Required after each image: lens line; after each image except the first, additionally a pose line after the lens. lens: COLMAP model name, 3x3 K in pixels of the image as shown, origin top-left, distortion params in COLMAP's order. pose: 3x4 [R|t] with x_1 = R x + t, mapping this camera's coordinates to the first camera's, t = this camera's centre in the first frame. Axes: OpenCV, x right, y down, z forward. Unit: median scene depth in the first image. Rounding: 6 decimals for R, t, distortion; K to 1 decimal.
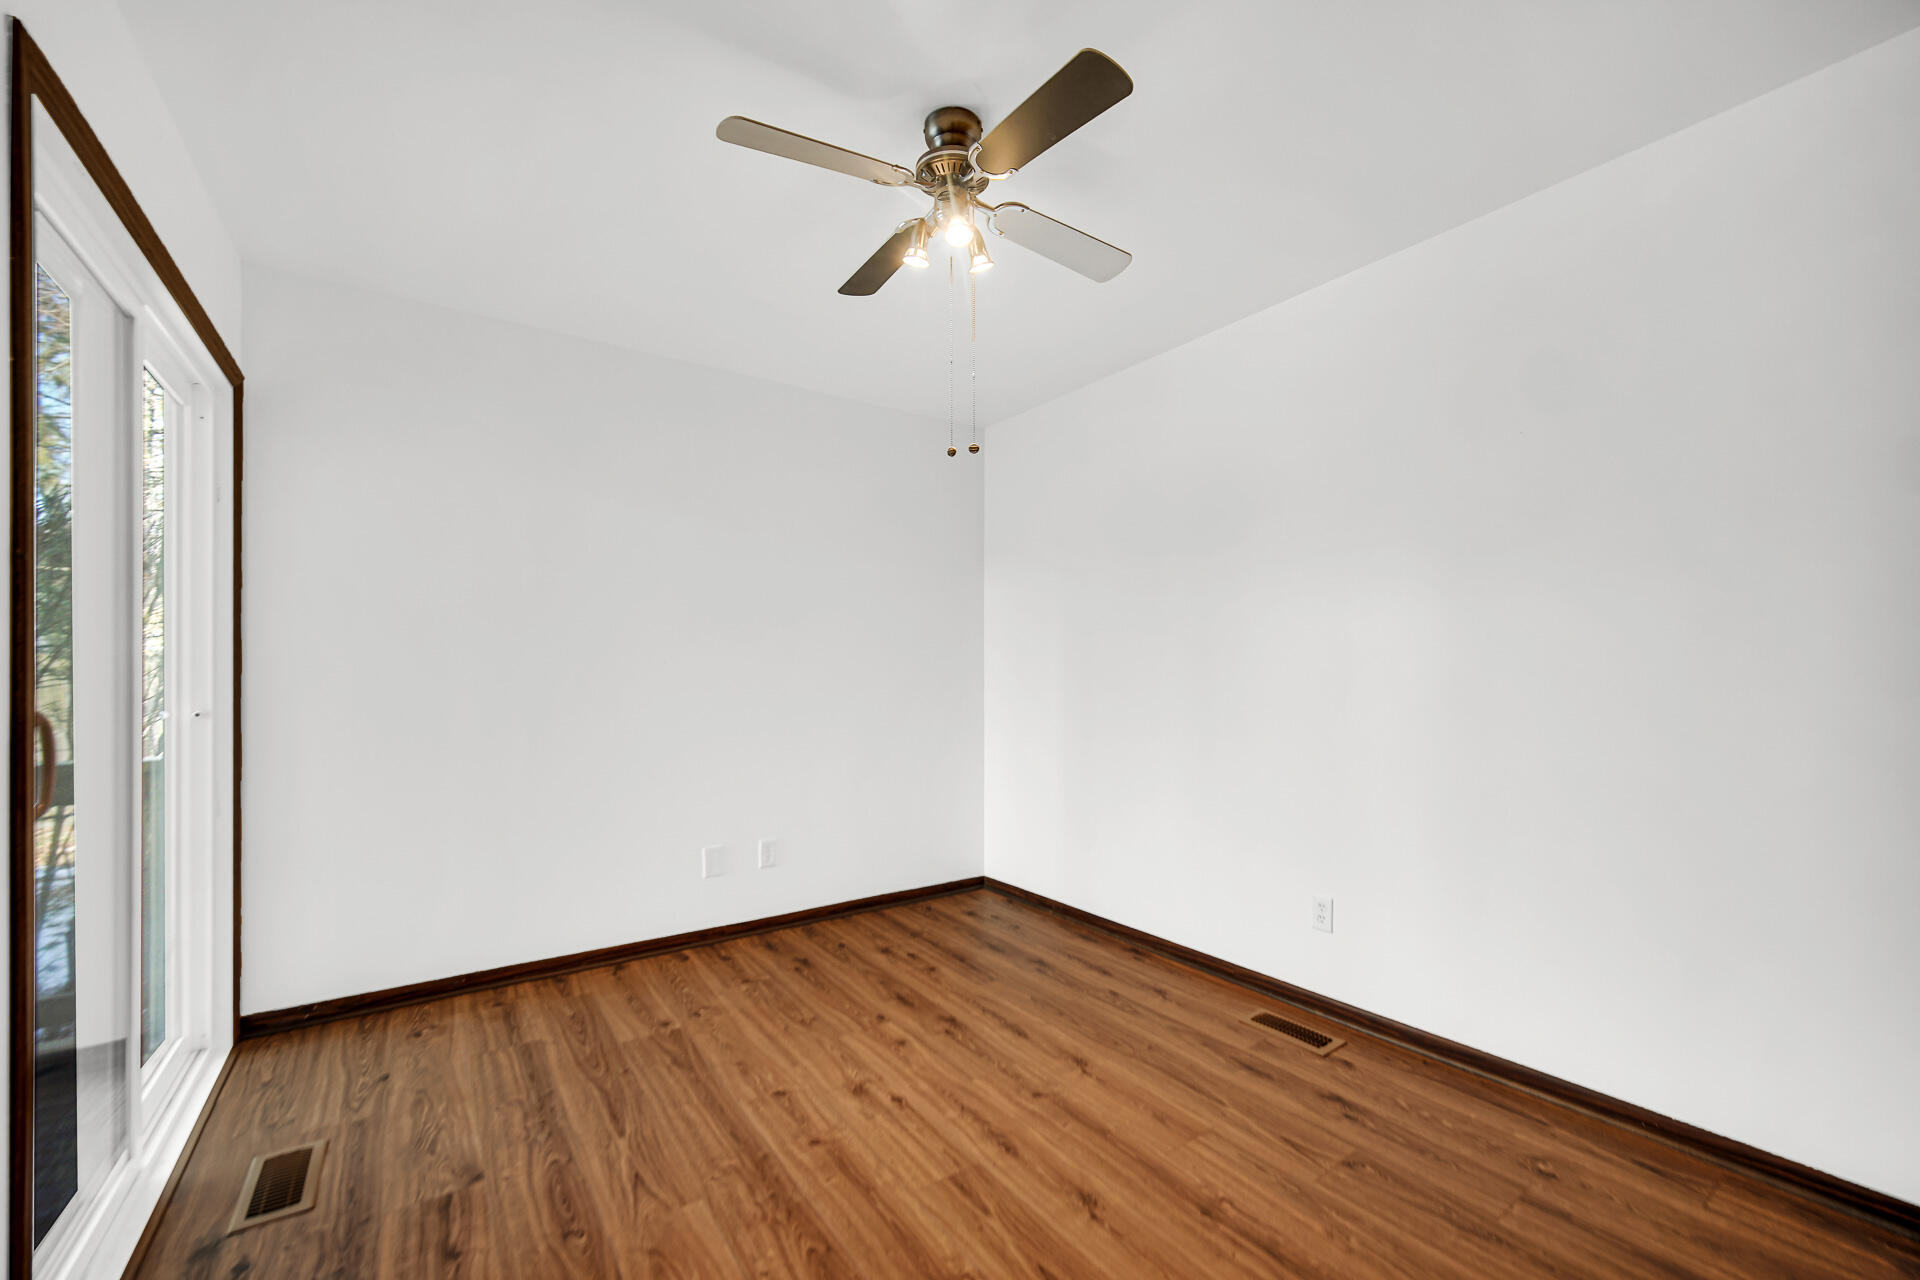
lens RADIAL K [[773.0, 0, 960.9], [0, 773.0, 655.9], [0, 0, 1]] dist [-0.000585, -0.000086]
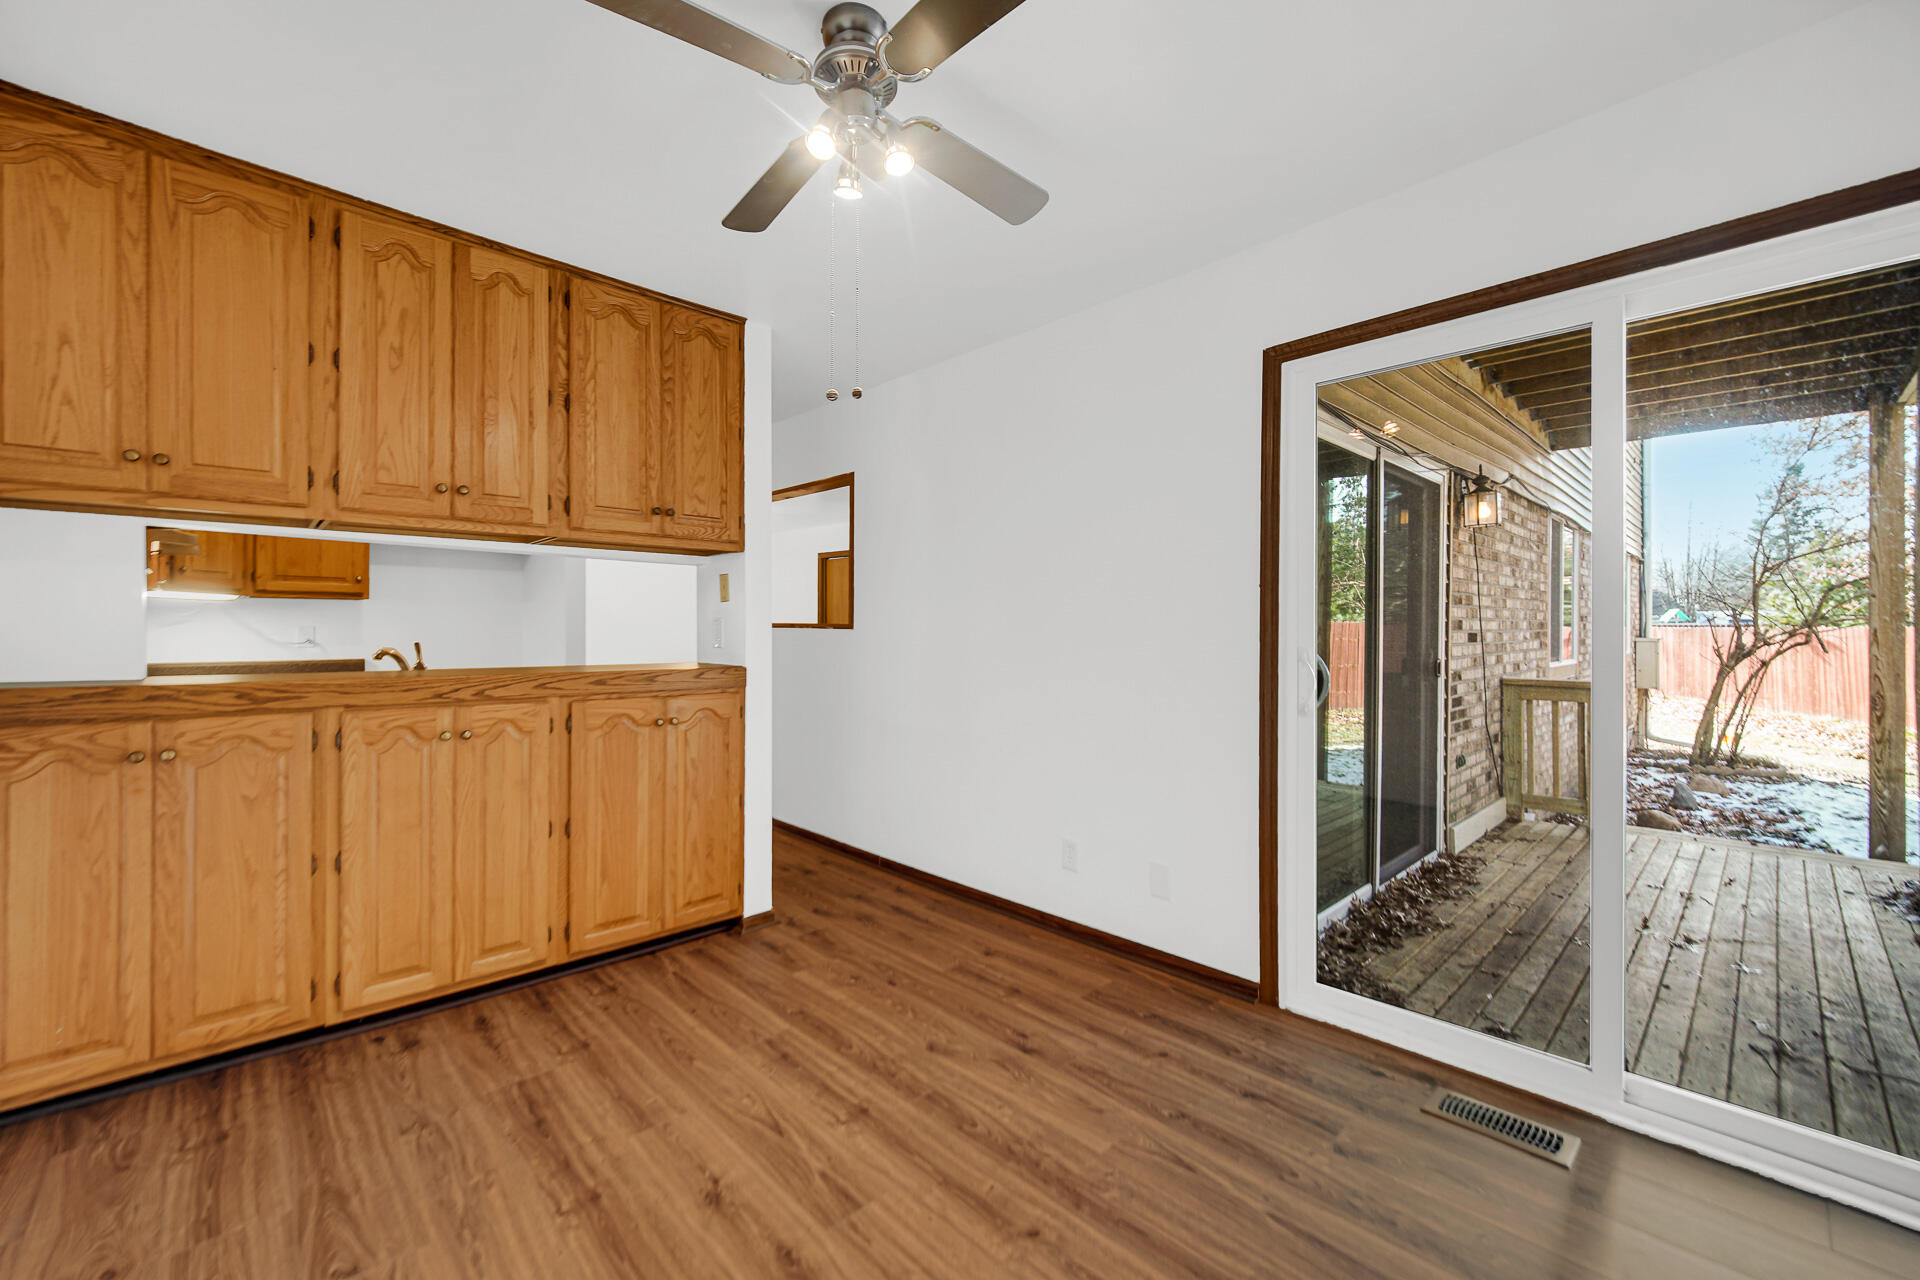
lens RADIAL K [[773.0, 0, 960.3], [0, 773.0, 633.3], [0, 0, 1]] dist [-0.000585, -0.000086]
pose [[-0.988830, 0.003905, -0.148997, 0.002909], [0.004861, 0.999970, -0.006051, 0.013428], [0.148969, -0.006708, -0.988819, 1.974320]]
